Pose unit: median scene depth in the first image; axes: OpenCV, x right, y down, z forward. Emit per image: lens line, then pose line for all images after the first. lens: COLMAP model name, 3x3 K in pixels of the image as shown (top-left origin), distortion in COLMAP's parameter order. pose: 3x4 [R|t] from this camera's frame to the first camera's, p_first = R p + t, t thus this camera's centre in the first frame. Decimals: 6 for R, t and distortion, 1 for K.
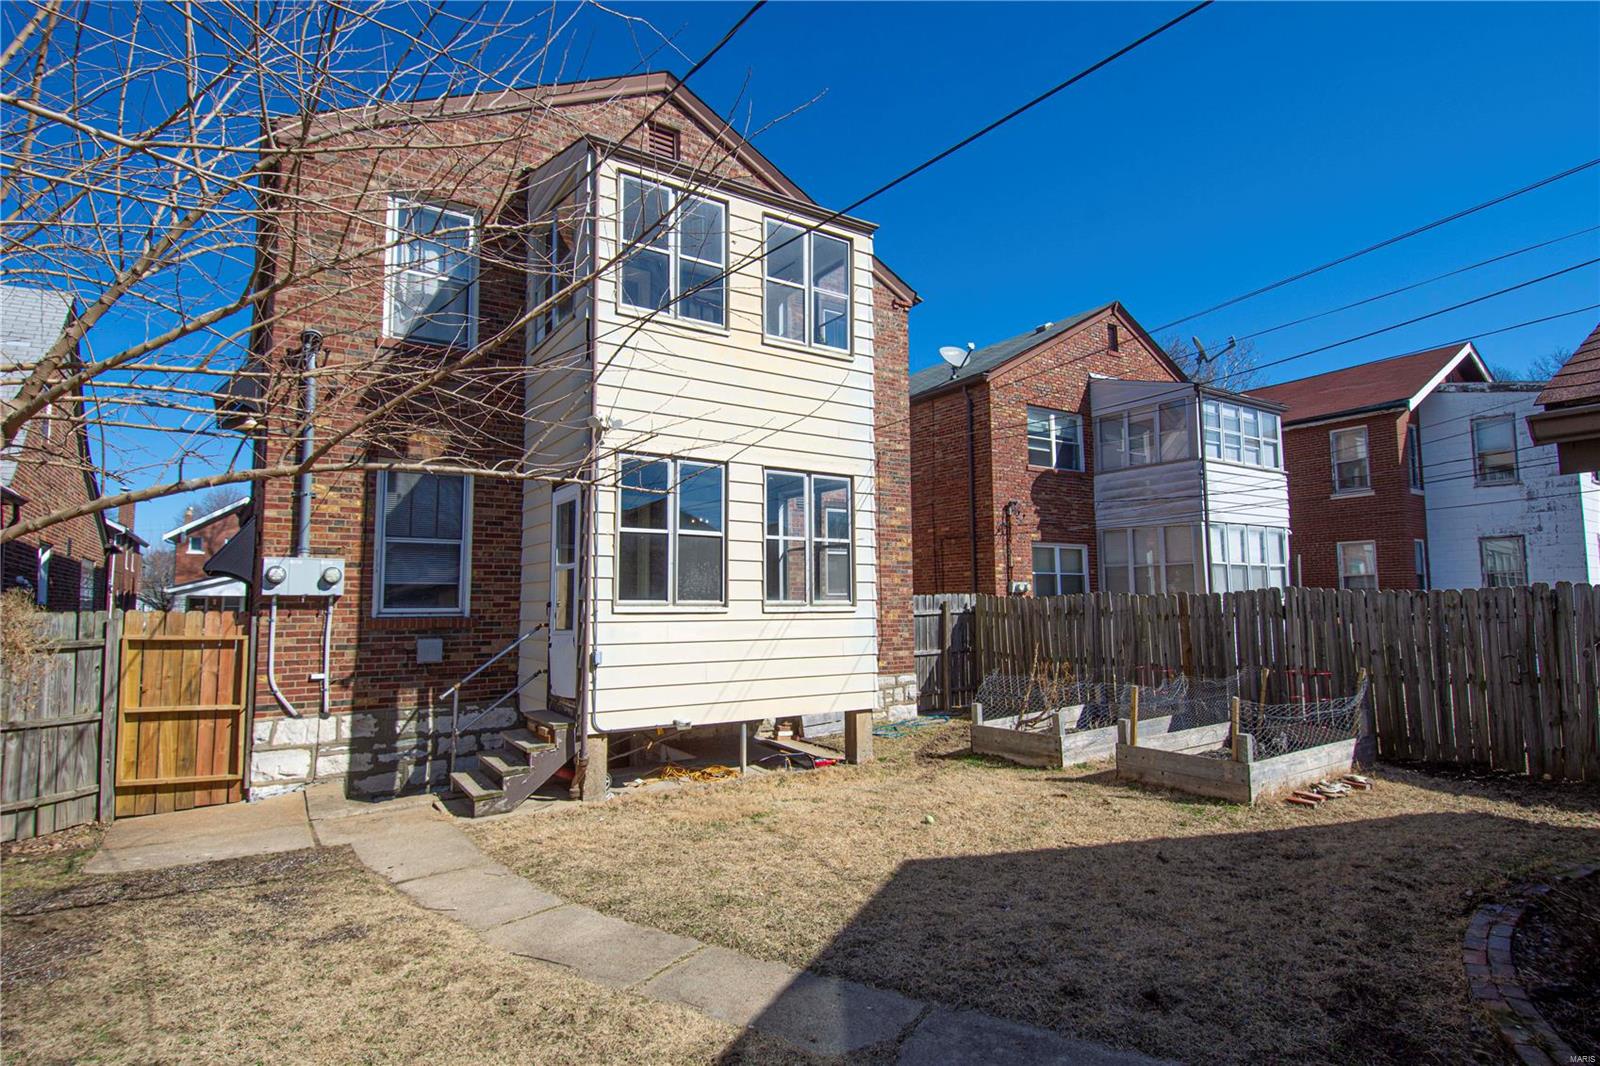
lens RADIAL K [[848.8, 0, 802.4], [0, 848.8, 523.1], [0, 0, 1]] dist [0.063372, -0.069355]
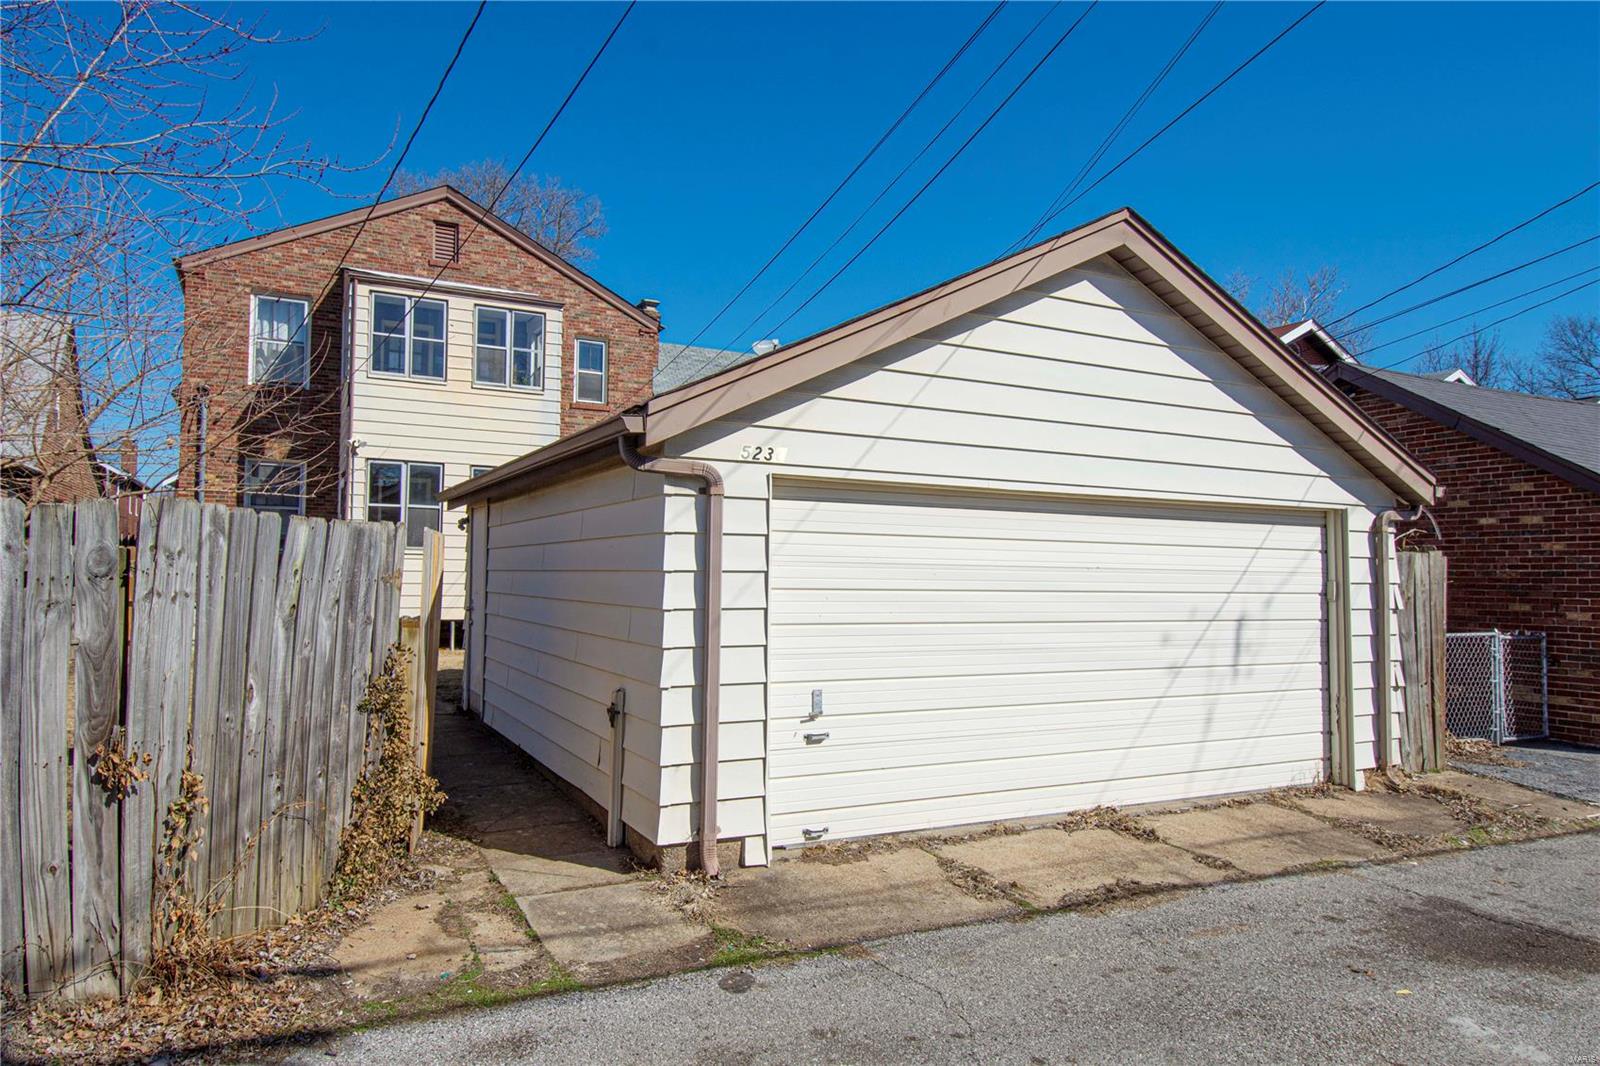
lens RADIAL K [[1025.1, 0, 800.0], [0, 1025.1, 533.0], [0, 0, 1]] dist [0.033790, -0.000322]
pose [[0.993460, 0.020688, -0.112292, 0.754067], [-0.012839, 0.997452, 0.070183, -0.078613], [0.113458, -0.068282, 0.991194, -0.829055]]
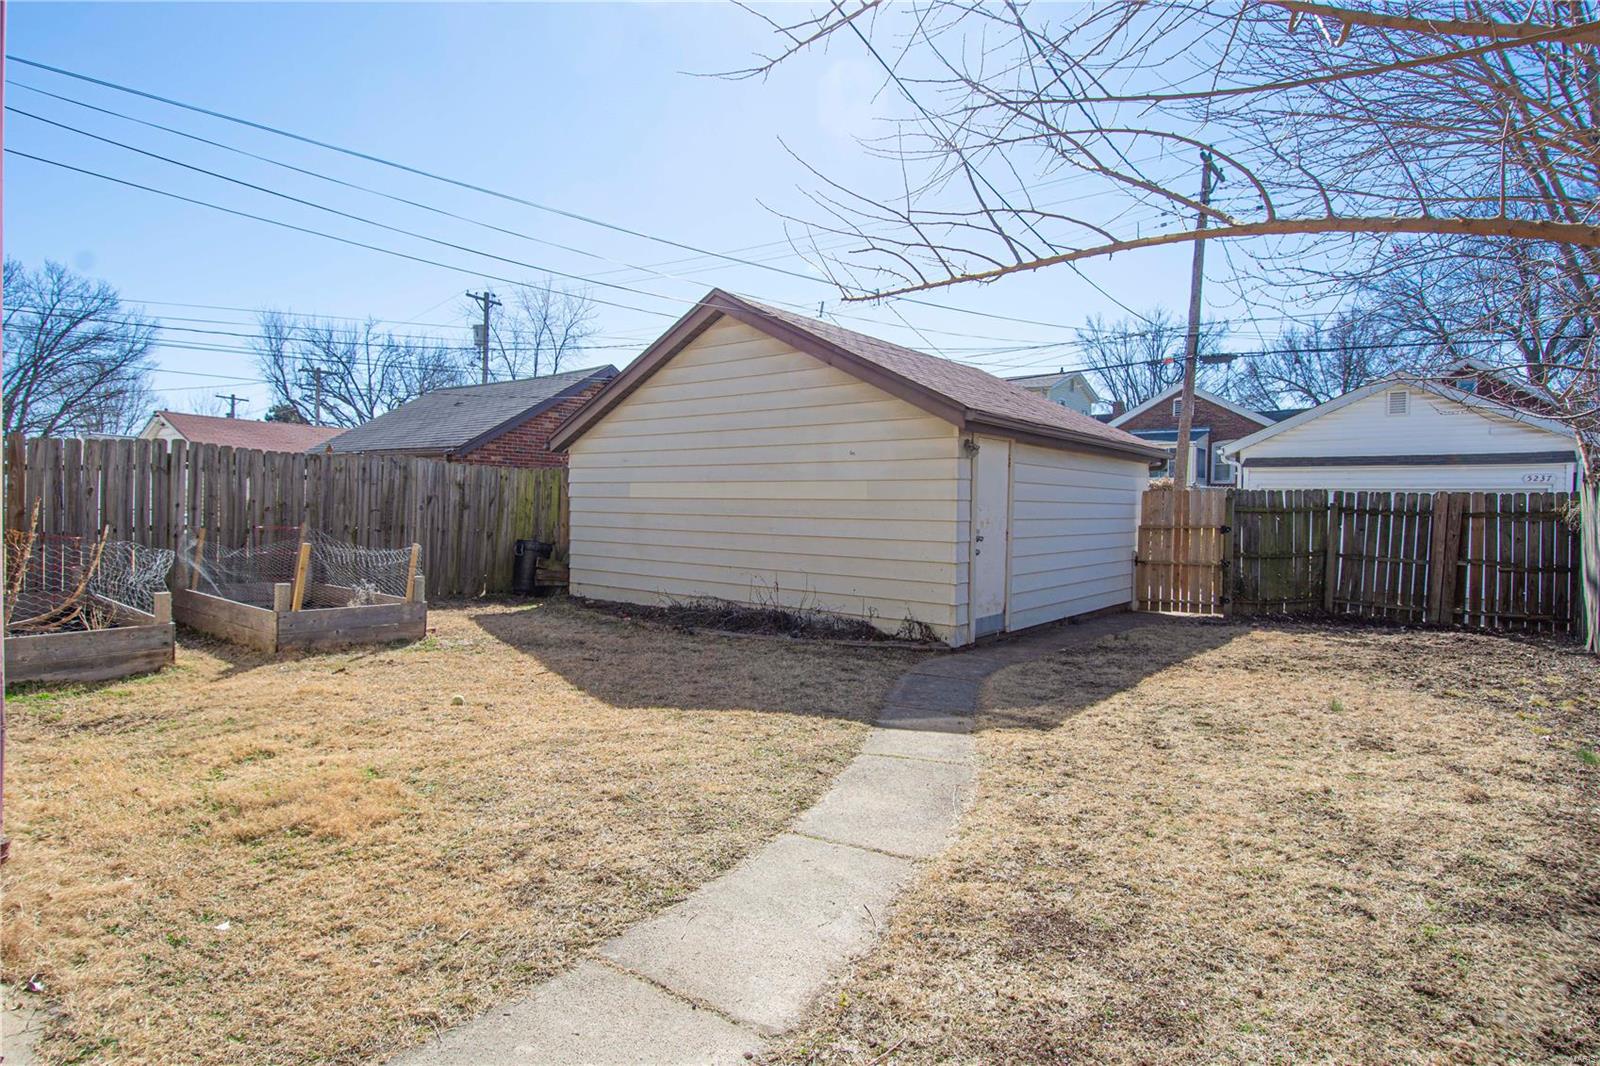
lens RADIAL K [[848.8, 0, 802.4], [0, 848.8, 523.1], [0, 0, 1]] dist [0.063372, -0.069355]
pose [[-0.312740, -0.016304, 0.949699, -0.887525], [-0.112447, 0.993457, -0.019974, 0.188513], [-0.943159, -0.113038, -0.312527, 1.169762]]
